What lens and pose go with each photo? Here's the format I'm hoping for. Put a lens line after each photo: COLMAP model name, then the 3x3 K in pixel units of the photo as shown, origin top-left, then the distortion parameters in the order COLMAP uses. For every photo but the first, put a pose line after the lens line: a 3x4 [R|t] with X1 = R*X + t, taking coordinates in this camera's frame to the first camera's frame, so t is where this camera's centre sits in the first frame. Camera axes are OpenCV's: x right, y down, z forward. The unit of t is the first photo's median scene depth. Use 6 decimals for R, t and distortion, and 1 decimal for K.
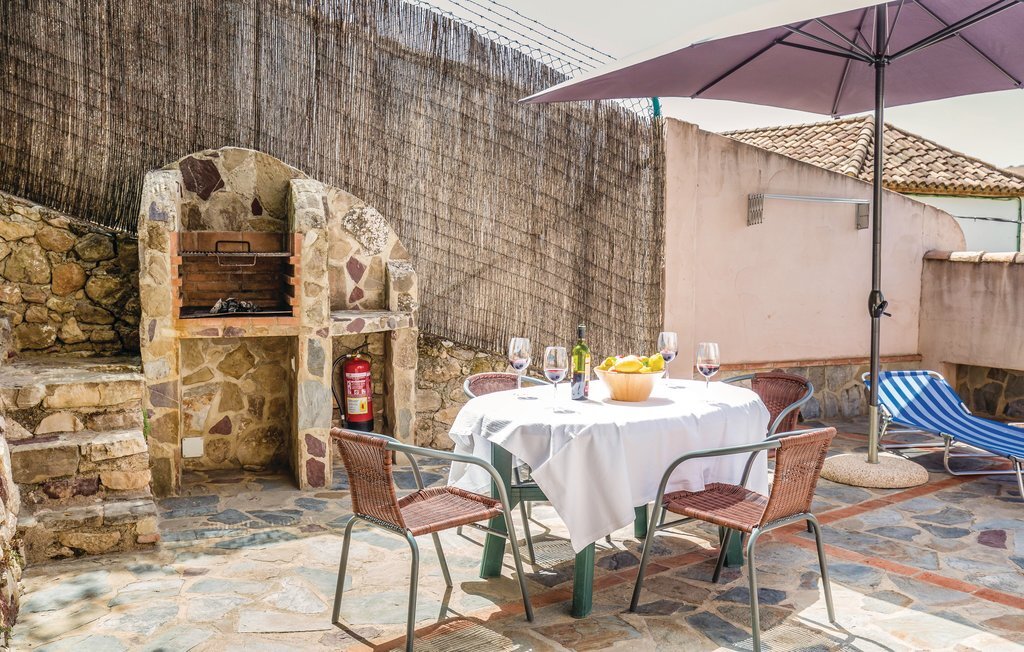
lens RADIAL K [[1005.6, 0, 531.4], [0, 1005.6, 325.0], [0, 0, 1]] dist [0.010024, 0.011581]
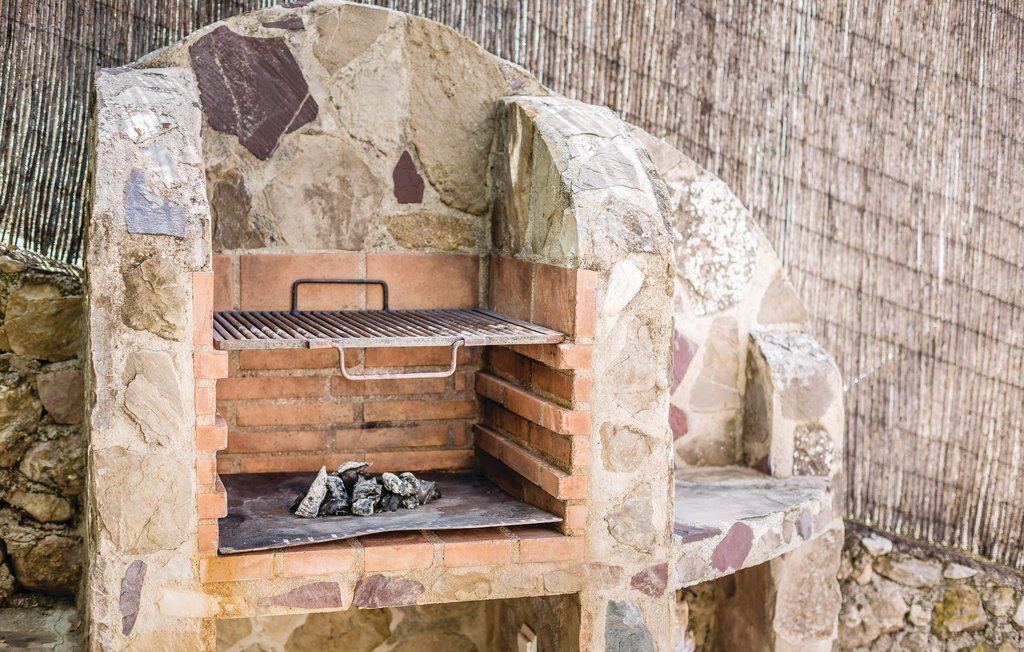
lens RADIAL K [[1474.9, 0, 512.0], [0, 1474.9, 326.0], [0, 0, 1]] dist [0.003986, -0.048568]
pose [[0.999854, 0.005427, -0.016229, -0.229565], [-0.005270, 0.999939, 0.009670, -0.072469], [0.016281, -0.009584, 0.999822, 0.503292]]
